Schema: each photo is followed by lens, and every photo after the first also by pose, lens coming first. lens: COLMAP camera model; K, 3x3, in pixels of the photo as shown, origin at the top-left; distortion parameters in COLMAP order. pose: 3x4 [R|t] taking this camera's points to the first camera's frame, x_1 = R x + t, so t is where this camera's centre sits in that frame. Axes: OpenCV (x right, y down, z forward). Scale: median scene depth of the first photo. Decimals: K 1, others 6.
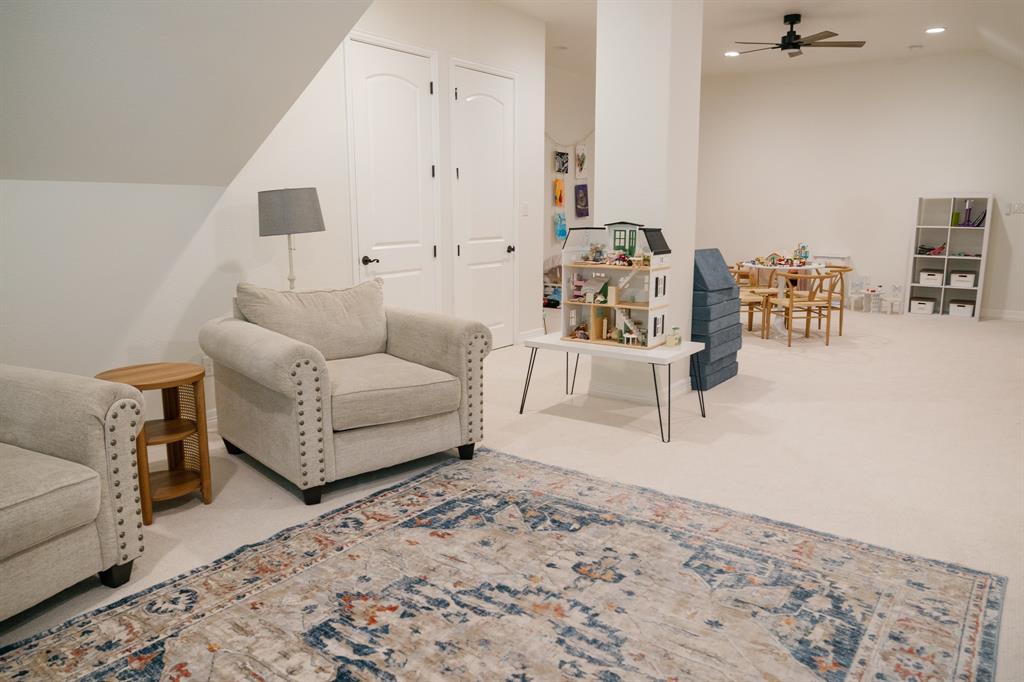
lens RADIAL K [[715.7, 0, 514.6], [0, 715.7, 343.1], [0, 0, 1]] dist [-0.029625, 0.004181]
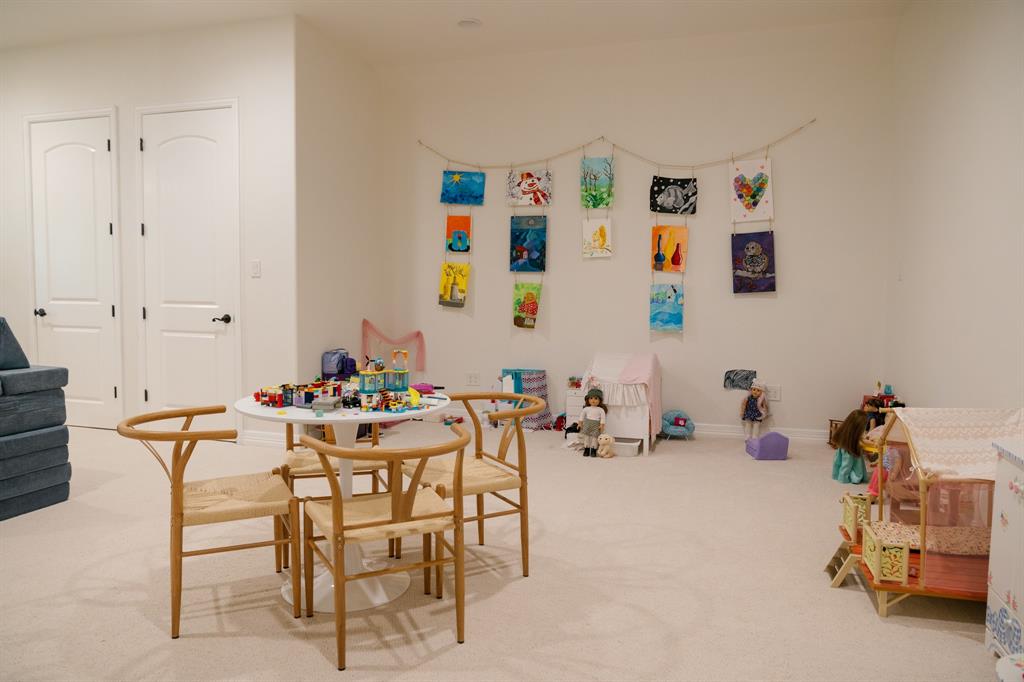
lens RADIAL K [[695.5, 0, 512.0], [0, 695.5, 341.0], [0, 0, 1]] dist [-0.026488, 0.005661]
pose [[0.328482, 0.074355, -0.941579, 0.556536], [-0.189698, 0.981777, 0.011351, -0.119267], [0.925264, 0.174887, 0.336602, 0.707436]]
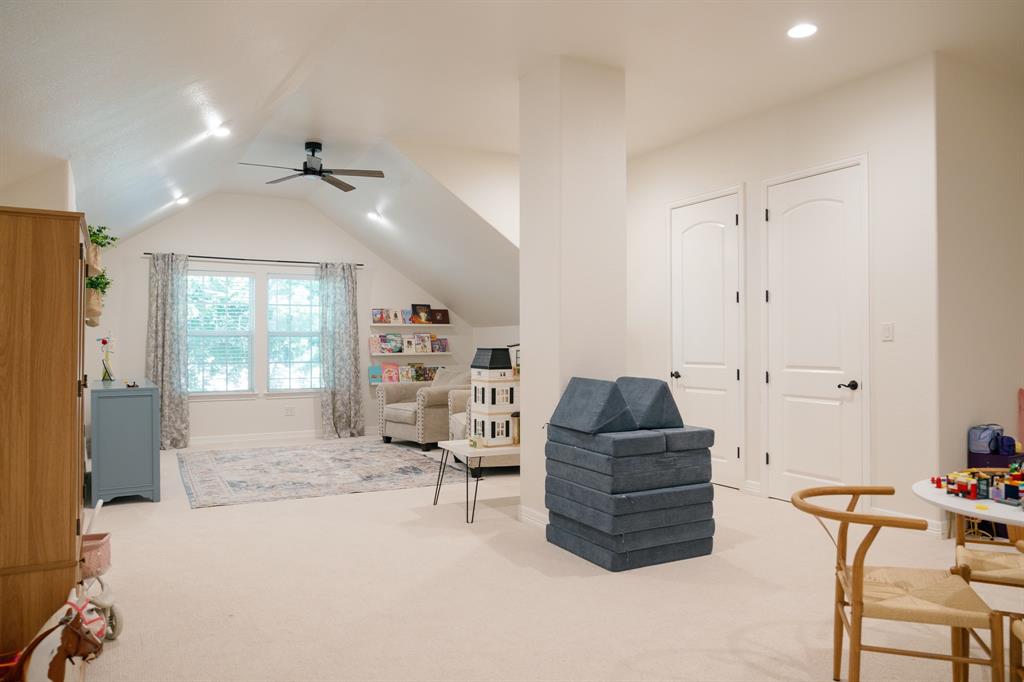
lens RADIAL K [[715.7, 0, 514.6], [0, 715.7, 343.1], [0, 0, 1]] dist [-0.029625, 0.004181]
pose [[-0.428701, -0.000322, -0.903446, 0.553948], [-0.167066, 0.982782, 0.078925, -0.118165], [0.887865, 0.184770, -0.421374, 0.674934]]
